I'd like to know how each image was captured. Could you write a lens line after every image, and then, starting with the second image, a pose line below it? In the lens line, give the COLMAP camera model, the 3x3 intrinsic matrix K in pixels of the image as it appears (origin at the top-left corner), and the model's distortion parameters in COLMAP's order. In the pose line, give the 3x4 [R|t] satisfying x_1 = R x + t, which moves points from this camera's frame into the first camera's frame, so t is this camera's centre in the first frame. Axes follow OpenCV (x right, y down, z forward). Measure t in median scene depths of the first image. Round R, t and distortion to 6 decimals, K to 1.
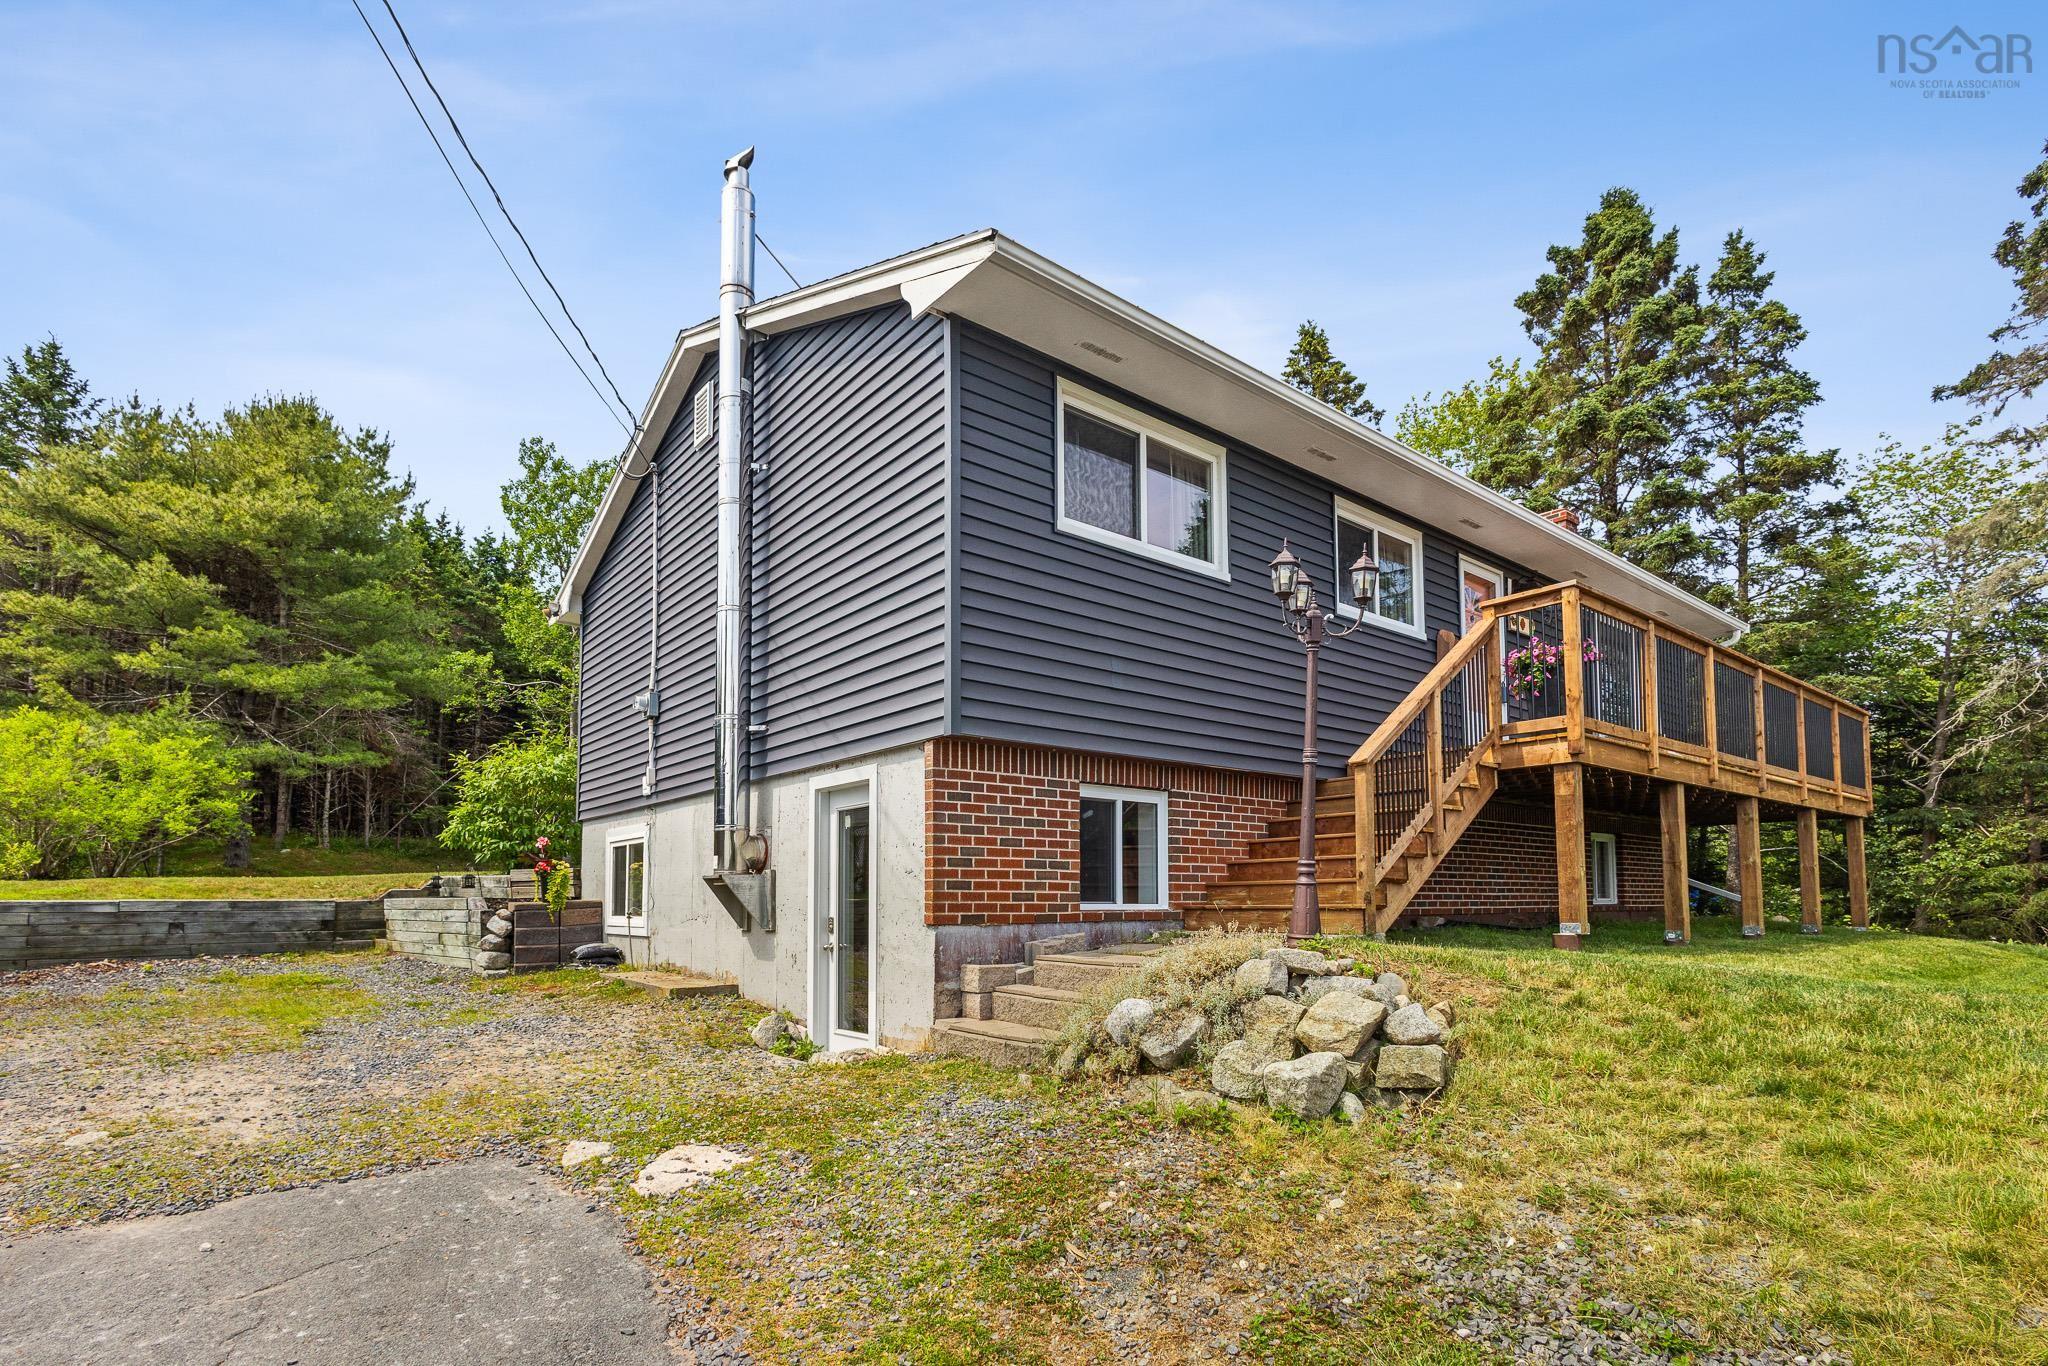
lens RADIAL K [[992.1, 0, 1019.9], [0, 992.1, 818.0], [0, 0, 1]] dist [0.003238, 0.000491]
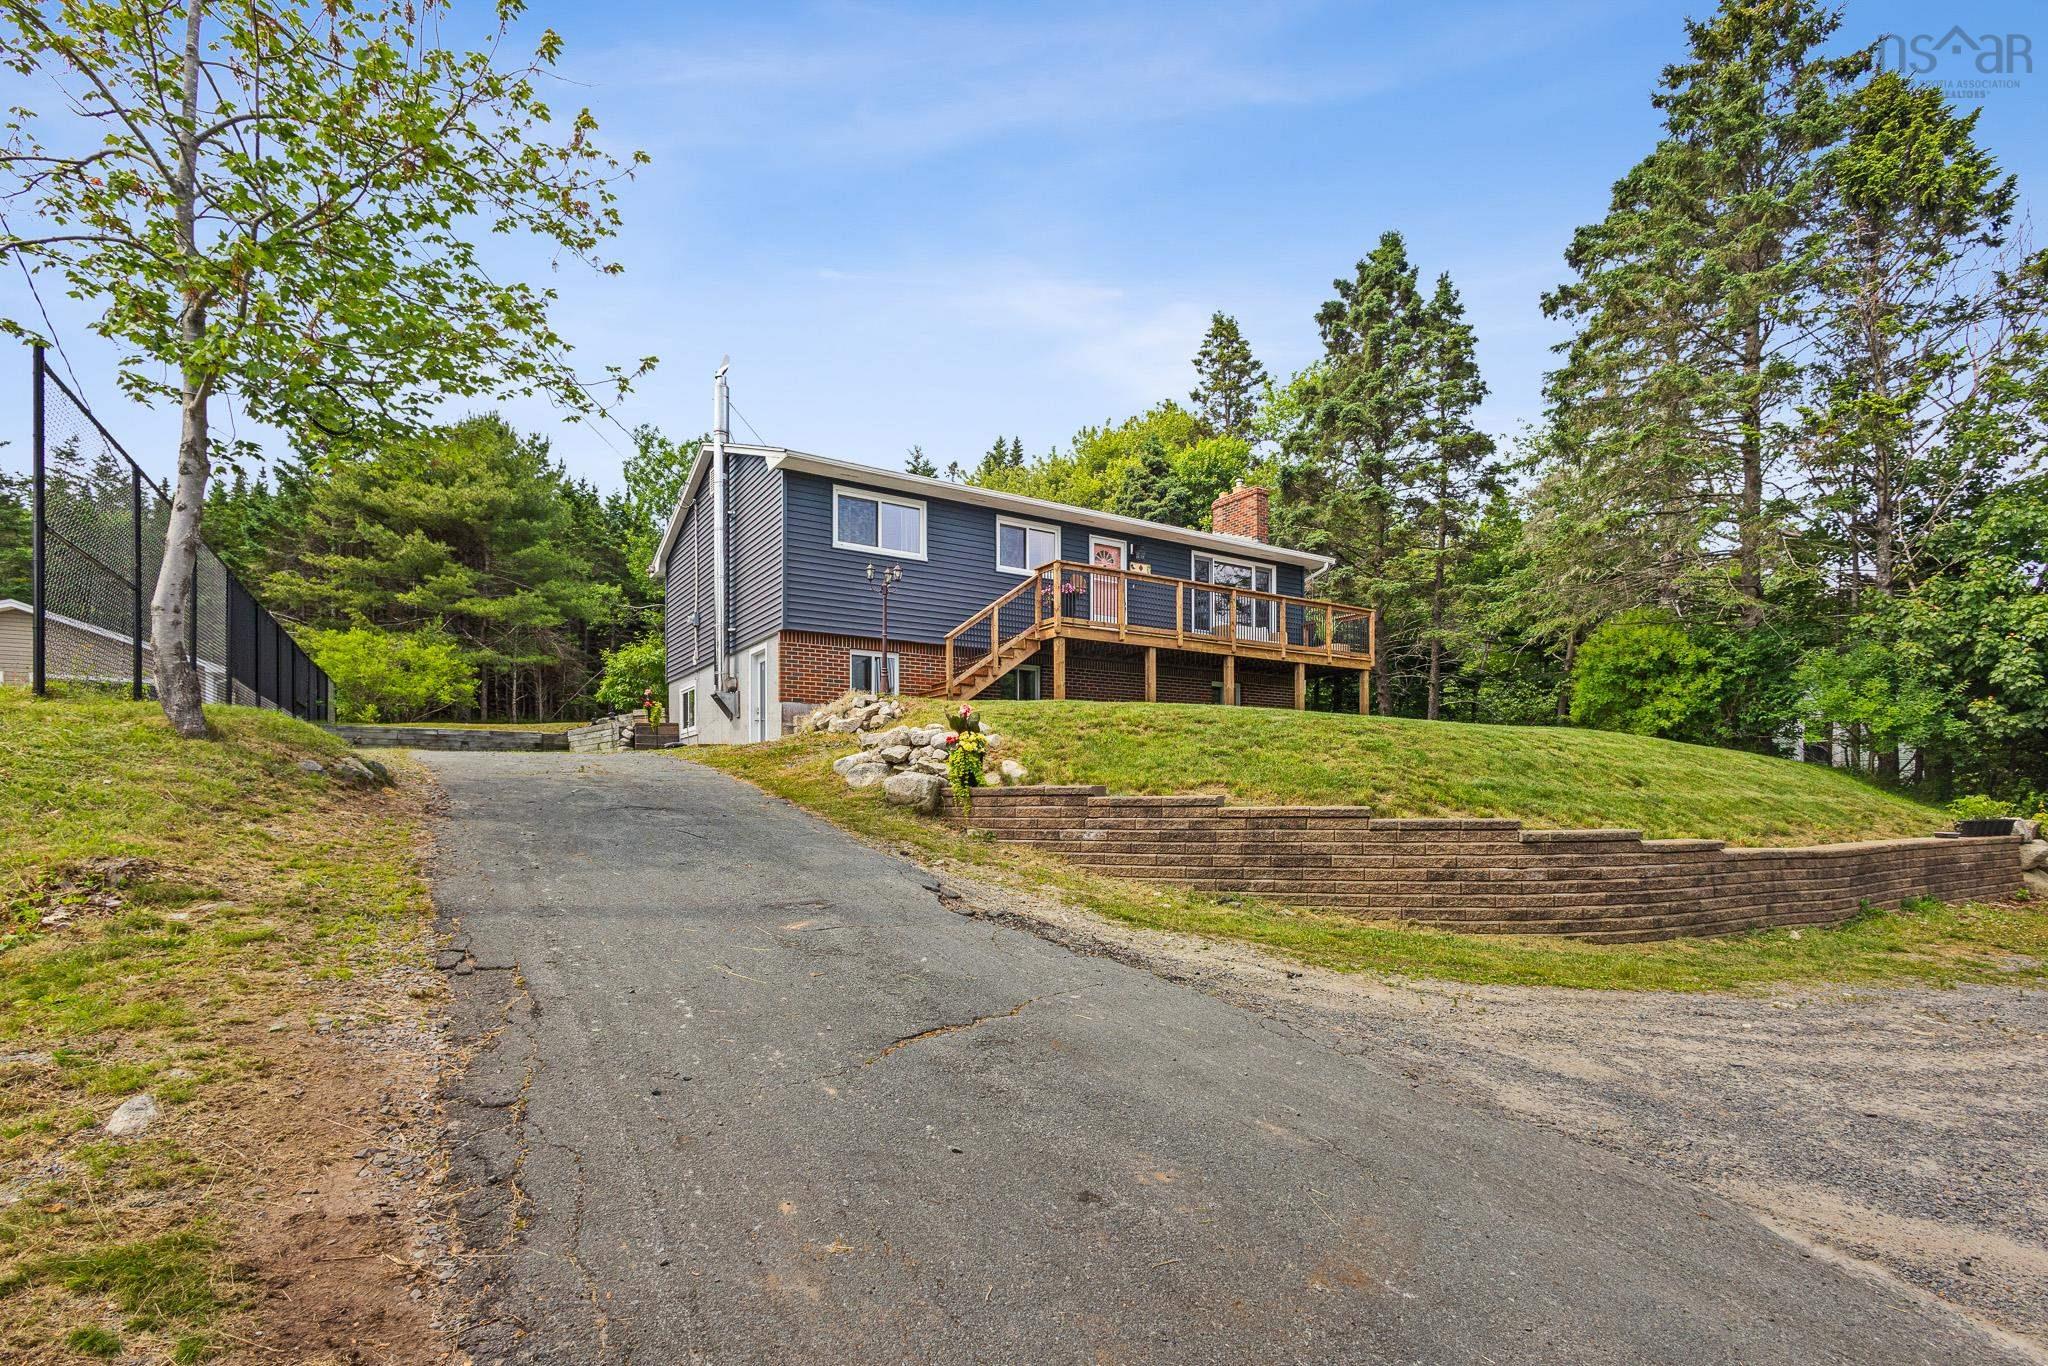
lens RADIAL K [[967.4, 0, 1029.2], [0, 967.4, 775.2], [0, 0, 1]] dist [-0.000840, 0.000104]
pose [[0.995573, -0.002873, -0.093950, 0.243445], [0.007684, 0.998675, 0.050884, 0.053271], [0.093679, -0.051381, 0.994276, -0.454889]]
